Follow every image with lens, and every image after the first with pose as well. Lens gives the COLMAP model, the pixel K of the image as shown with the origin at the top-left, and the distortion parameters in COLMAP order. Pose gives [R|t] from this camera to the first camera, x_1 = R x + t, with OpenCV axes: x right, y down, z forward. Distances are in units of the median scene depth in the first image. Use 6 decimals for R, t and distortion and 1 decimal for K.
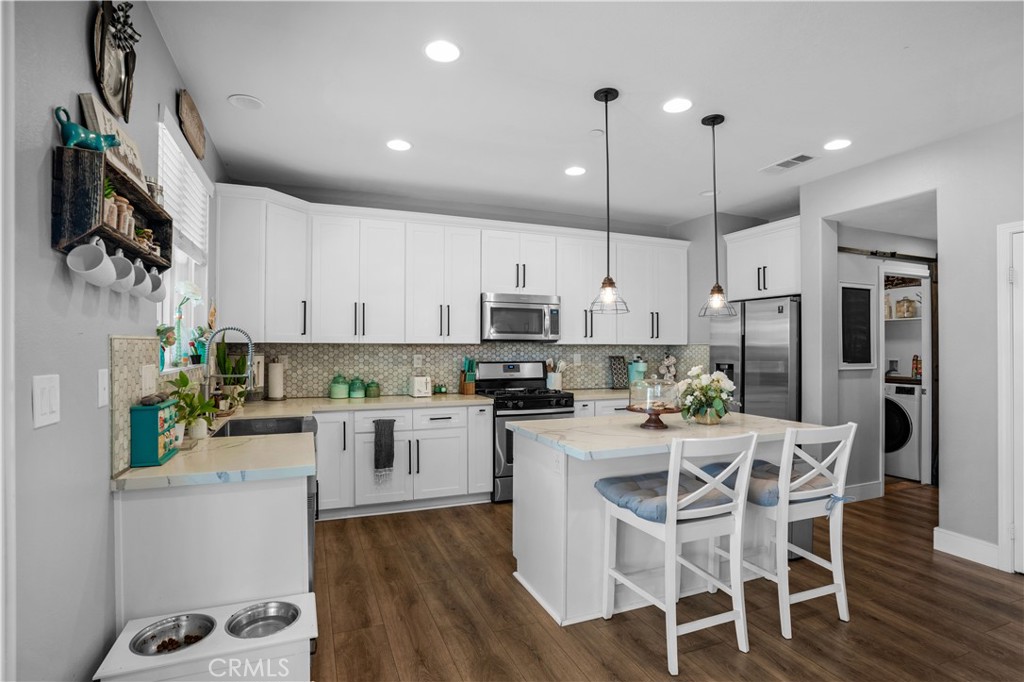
lens RADIAL K [[513.6, 0, 505.6], [0, 513.6, 343.7], [0, 0, 1]] dist [-0.080397, 0.038136]
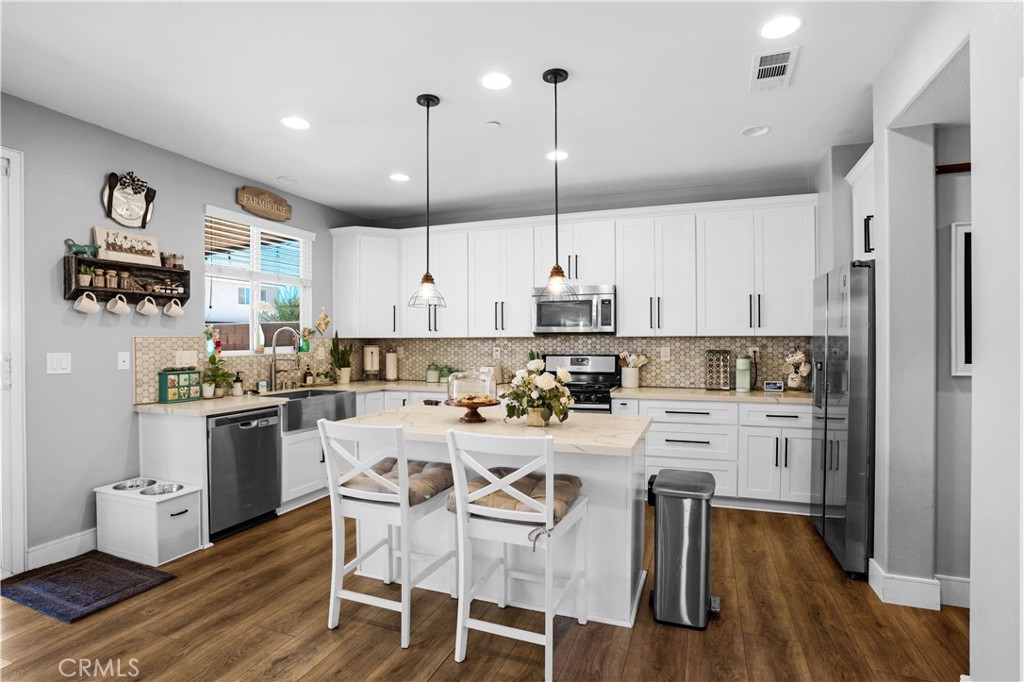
lens RADIAL K [[513.6, 0, 505.6], [0, 513.6, 343.7], [0, 0, 1]] dist [-0.080397, 0.038136]
pose [[0.729980, -0.000672, -0.683468, 0.610960], [0.009191, 0.999919, 0.008832, 0.004020], [0.683407, -0.012729, 0.729927, 0.194245]]
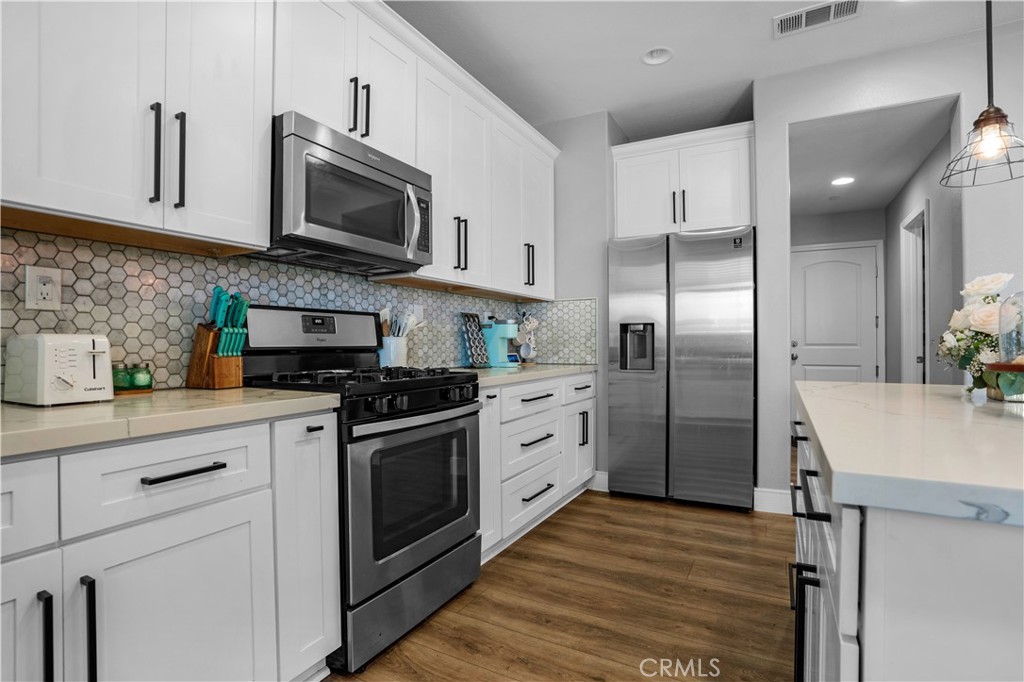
lens RADIAL K [[506.8, 0, 512.0], [0, 506.8, 341.0], [0, 0, 1]] dist [-0.073779, 0.036250]
pose [[0.768090, -0.000326, 0.640341, -0.142714], [-0.001786, 0.999995, 0.002651, 0.063954], [-0.640339, -0.003180, 0.768086, 0.597682]]
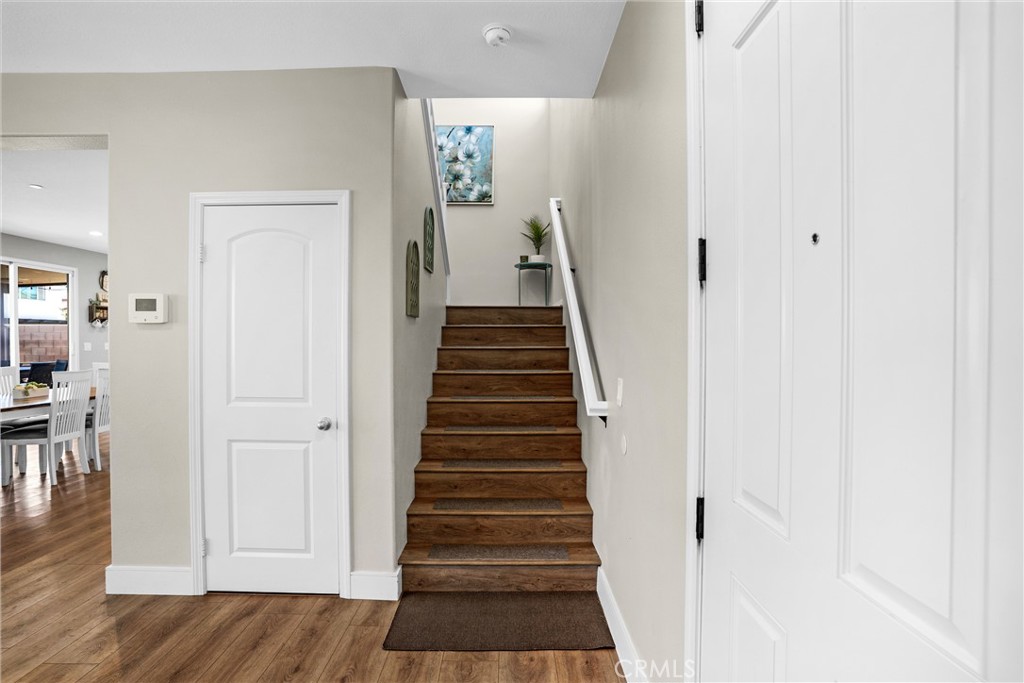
lens RADIAL K [[513.6, 0, 505.6], [0, 513.6, 344.2], [0, 0, 1]] dist [-0.080397, 0.038136]
pose [[0.927330, 0.003938, -0.374224, 1.682805], [0.000982, 0.999916, 0.012956, 0.001206], [0.374244, -0.012382, 0.927248, -0.751507]]
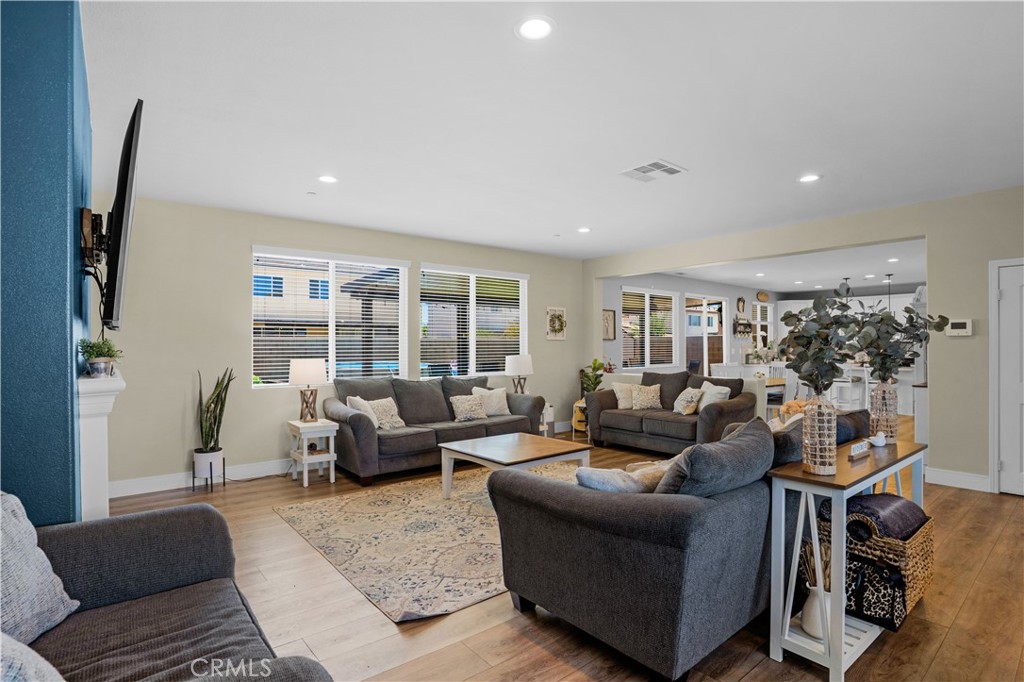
lens RADIAL K [[513.6, 0, 505.6], [0, 513.6, 343.7], [0, 0, 1]] dist [-0.080397, 0.038136]
pose [[0.303340, -0.008932, -0.952840, 1.776590], [0.008748, 0.999940, -0.006589, -0.000748], [0.952842, -0.006337, 0.303400, -1.546229]]
